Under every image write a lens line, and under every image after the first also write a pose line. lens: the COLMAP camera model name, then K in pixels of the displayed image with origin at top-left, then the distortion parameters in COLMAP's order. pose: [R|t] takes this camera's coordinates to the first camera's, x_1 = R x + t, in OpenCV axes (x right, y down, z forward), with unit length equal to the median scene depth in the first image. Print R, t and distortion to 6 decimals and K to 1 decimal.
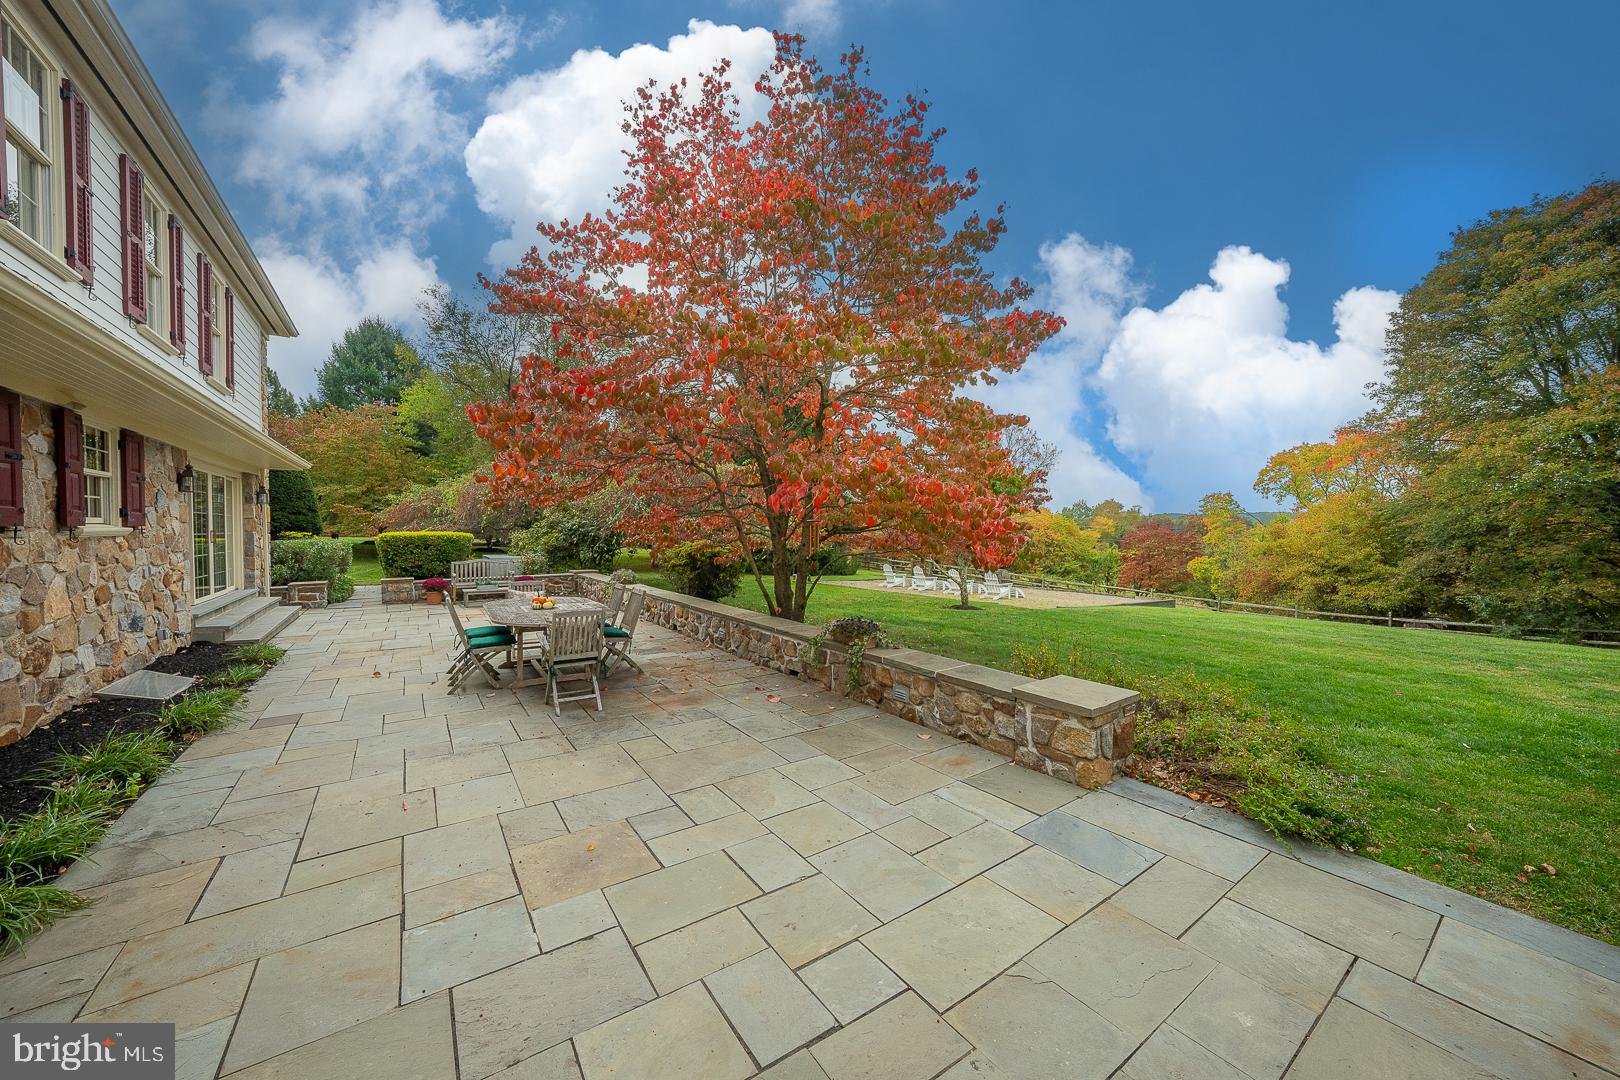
lens RADIAL K [[572.8, 0, 794.0], [0, 572.8, 538.2], [0, 0, 1]] dist [-0.006101, 0.000027]
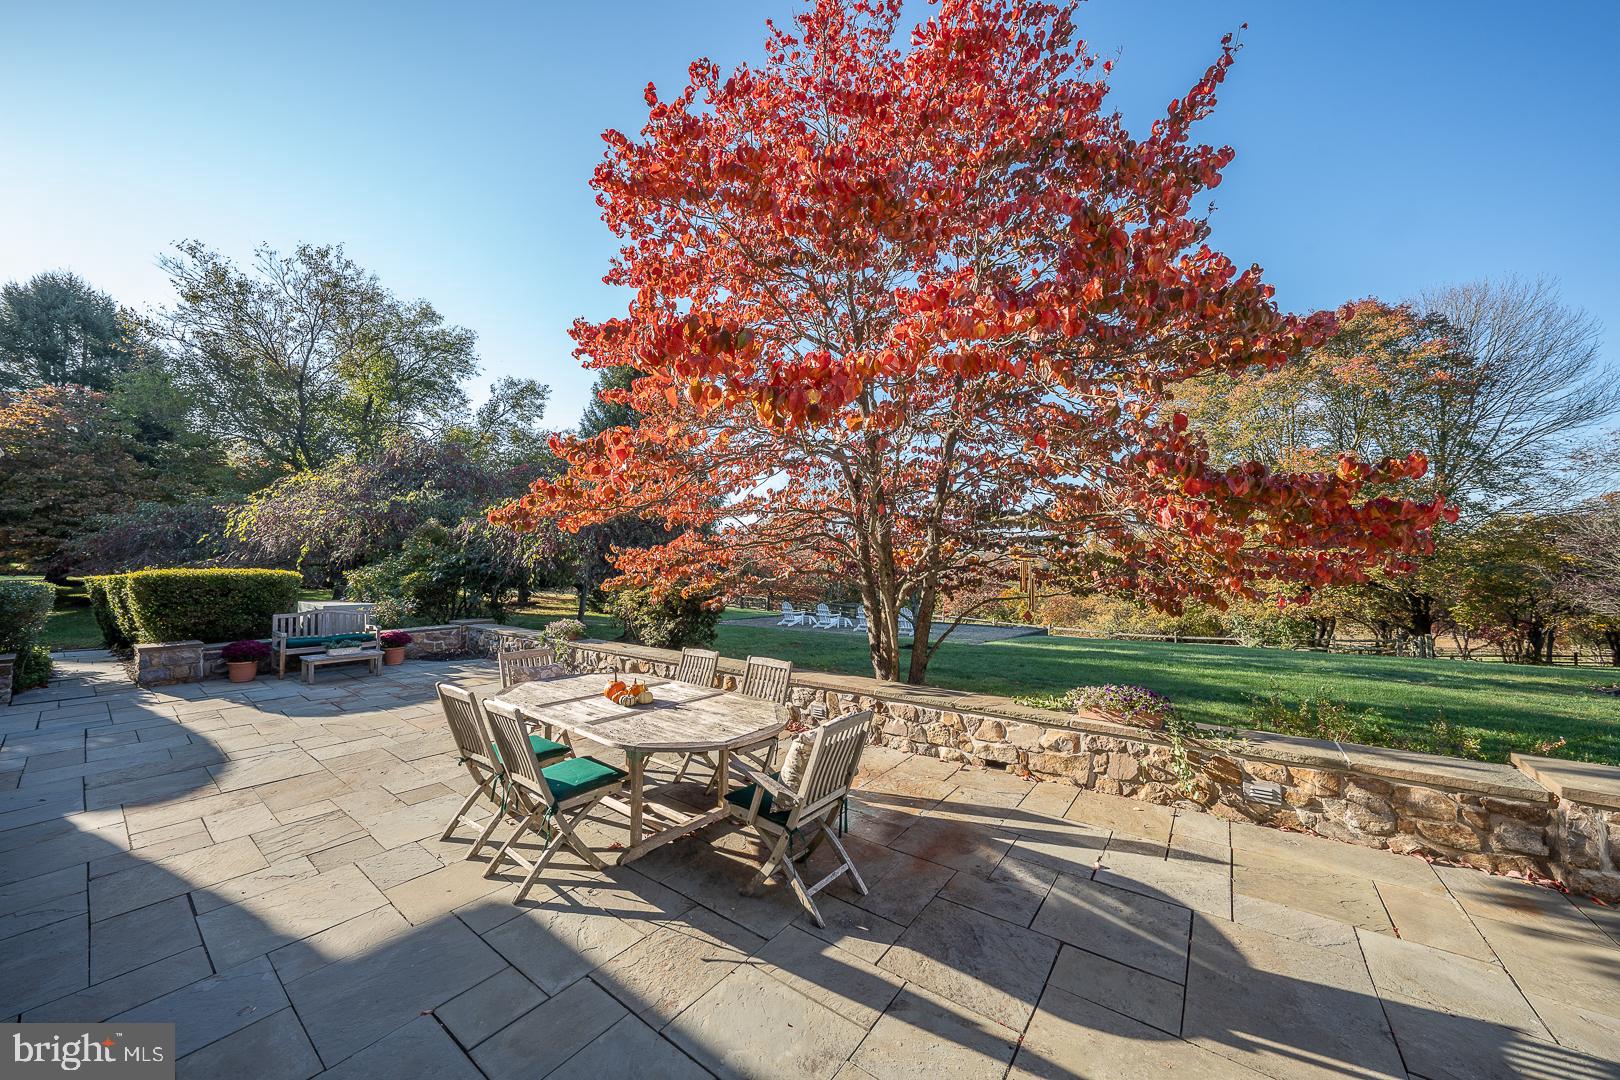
lens RADIAL K [[551.3, 0, 810.0], [0, 551.3, 540.0], [0, 0, 1]] dist [-0.001643, -0.000063]
pose [[0.946135, 0.017471, 0.323301, -0.210540], [0.002575, 0.998105, -0.061475, -0.003977], [-0.323762, 0.058996, 0.944297, 0.181189]]
